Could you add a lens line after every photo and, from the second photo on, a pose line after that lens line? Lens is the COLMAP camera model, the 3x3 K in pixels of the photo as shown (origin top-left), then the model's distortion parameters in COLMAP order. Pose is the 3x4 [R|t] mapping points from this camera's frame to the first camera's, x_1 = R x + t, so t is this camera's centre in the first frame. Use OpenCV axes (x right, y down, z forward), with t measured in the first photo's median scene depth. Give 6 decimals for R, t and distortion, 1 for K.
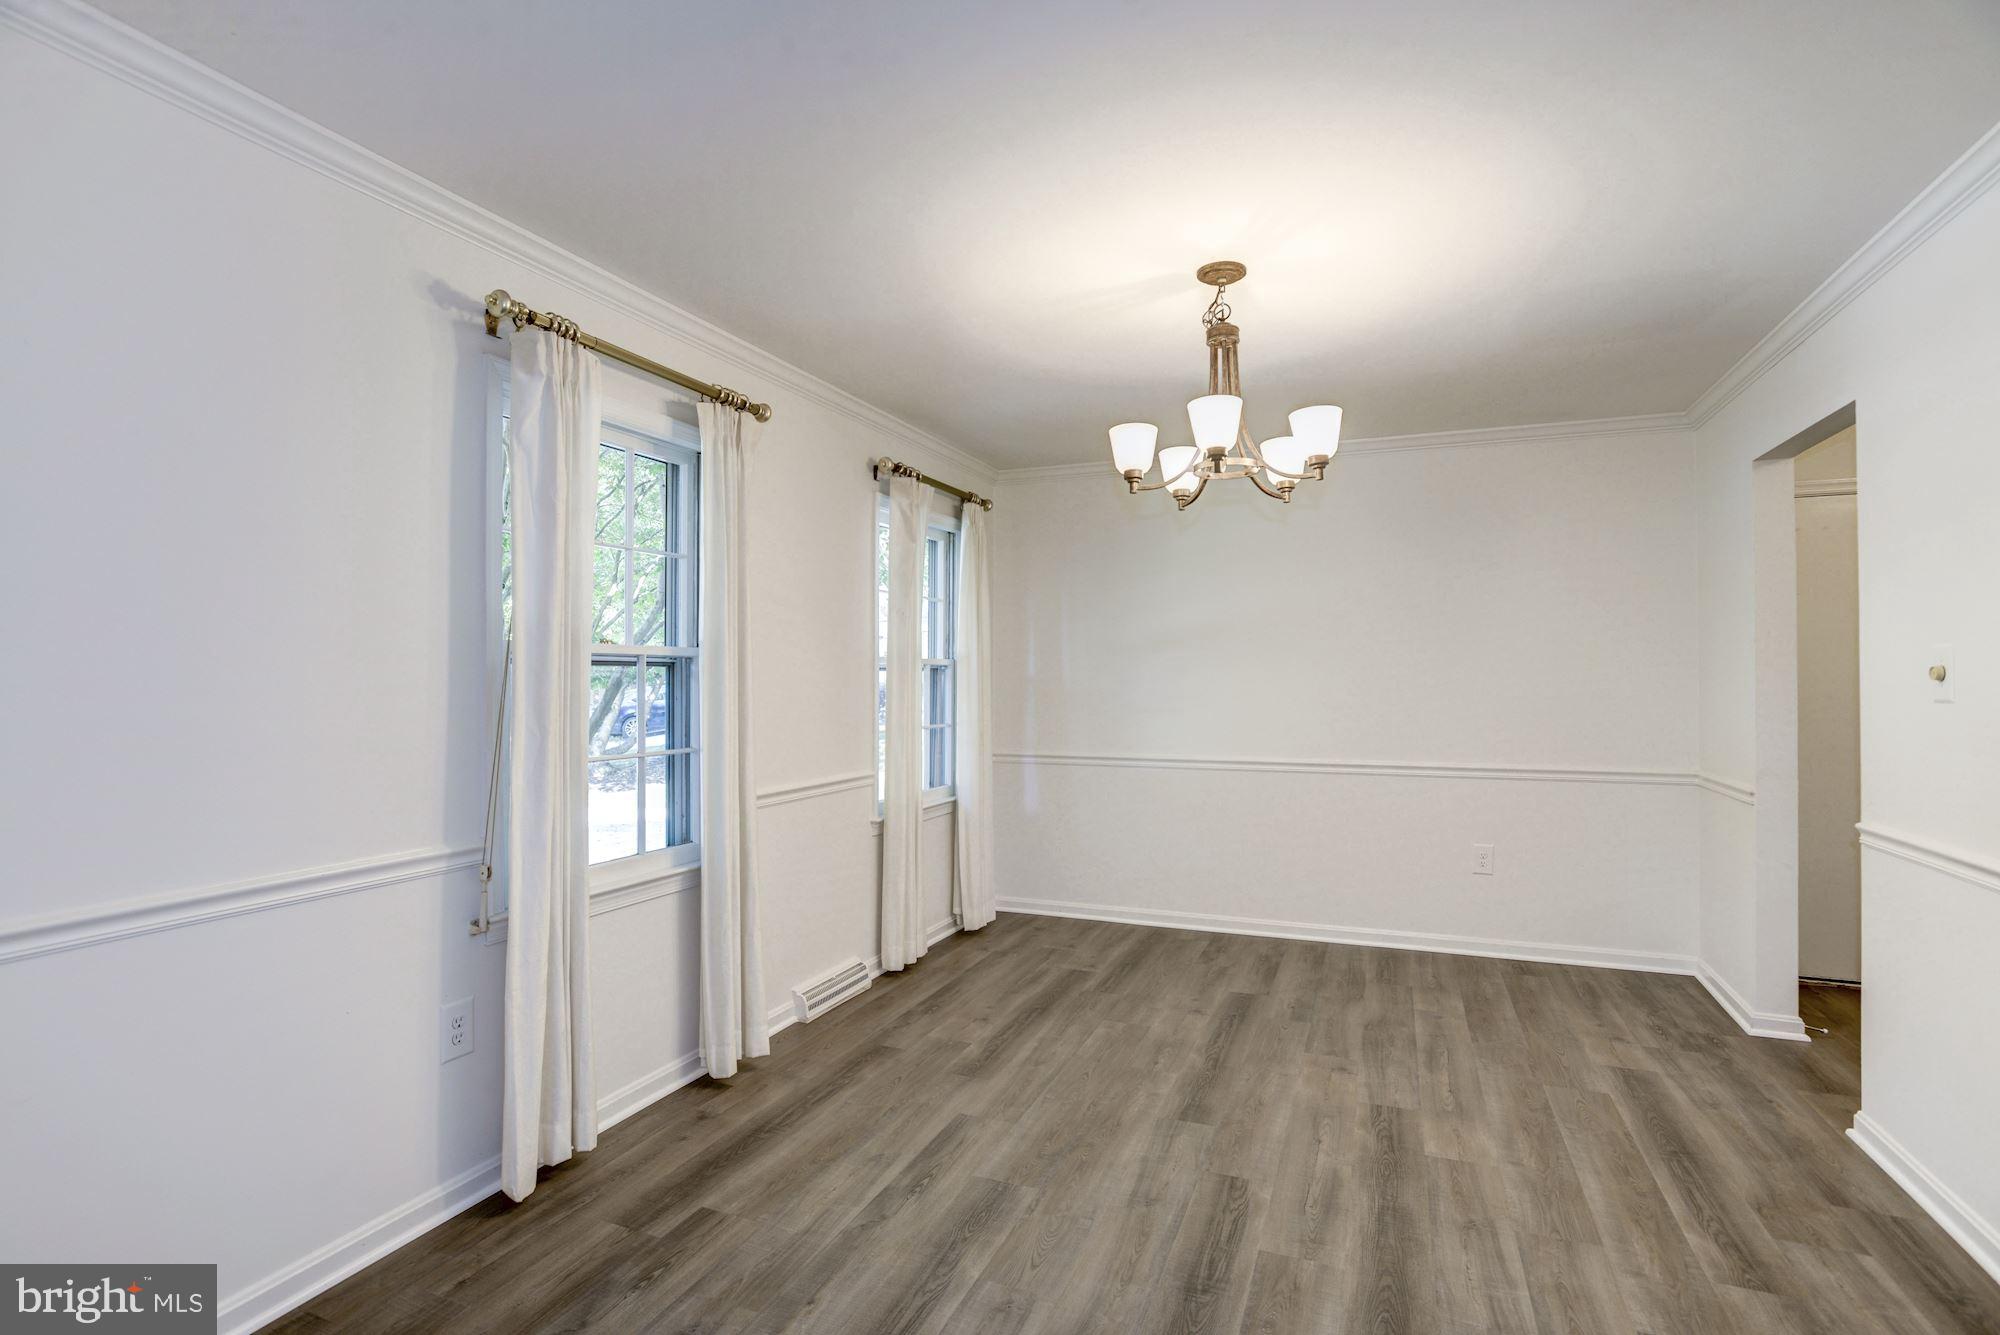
lens RADIAL K [[971.9, 0, 1001.1], [0, 971.9, 671.8], [0, 0, 1]] dist [-0.033867, 0.000805]
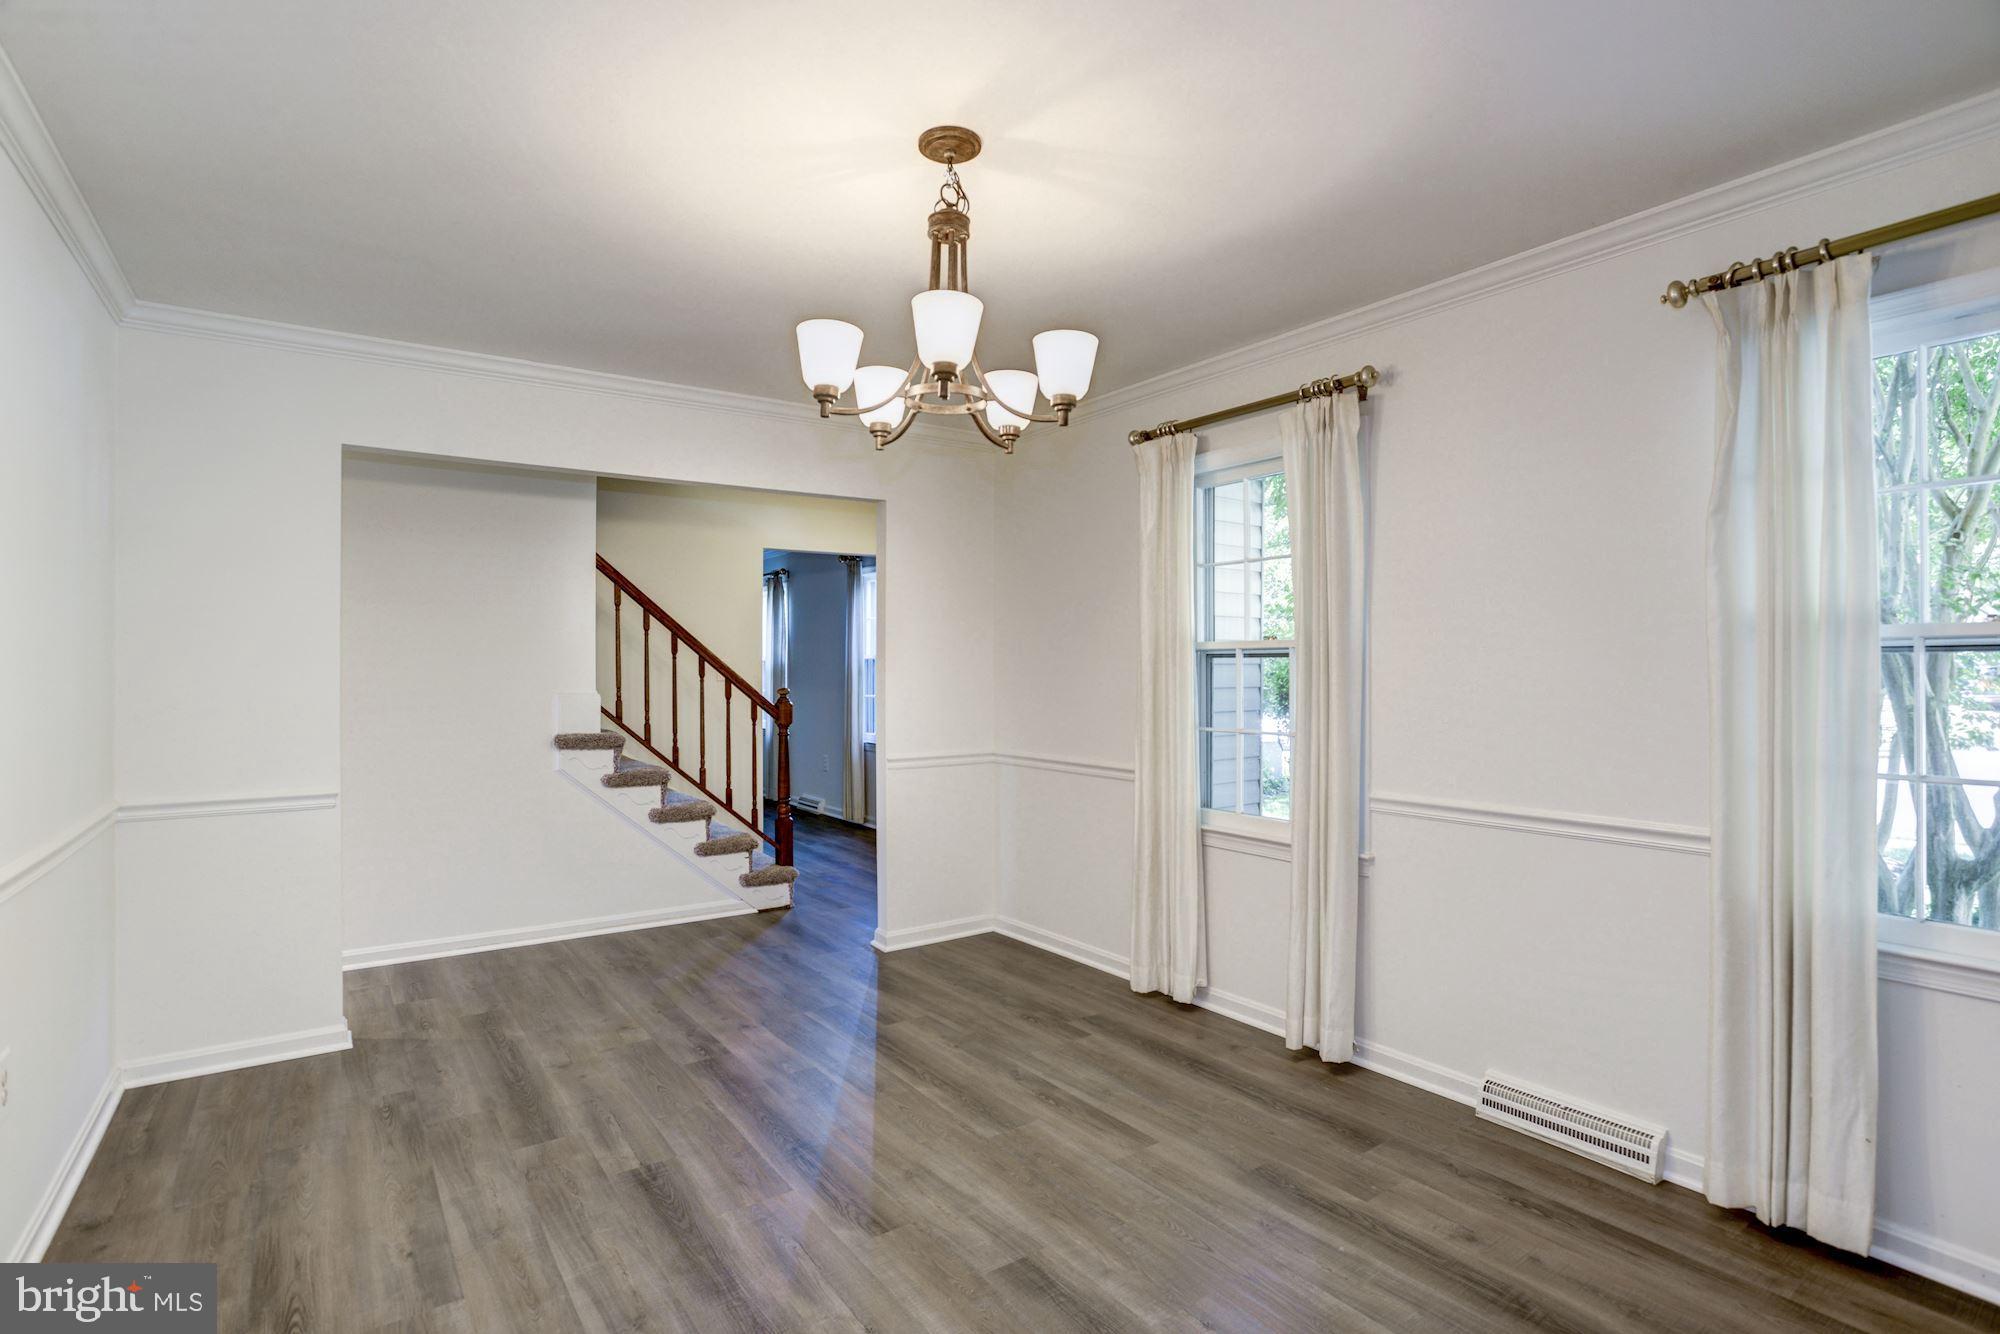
lens RADIAL K [[971.9, 0, 993.3], [0, 971.9, 668.5], [0, 0, 1]] dist [-0.033867, 0.000805]
pose [[-0.548377, 0.004668, -0.836218, 0.904209], [0.013866, 0.999898, -0.003511, 0.003808], [0.836117, -0.013520, -0.548385, 1.530039]]
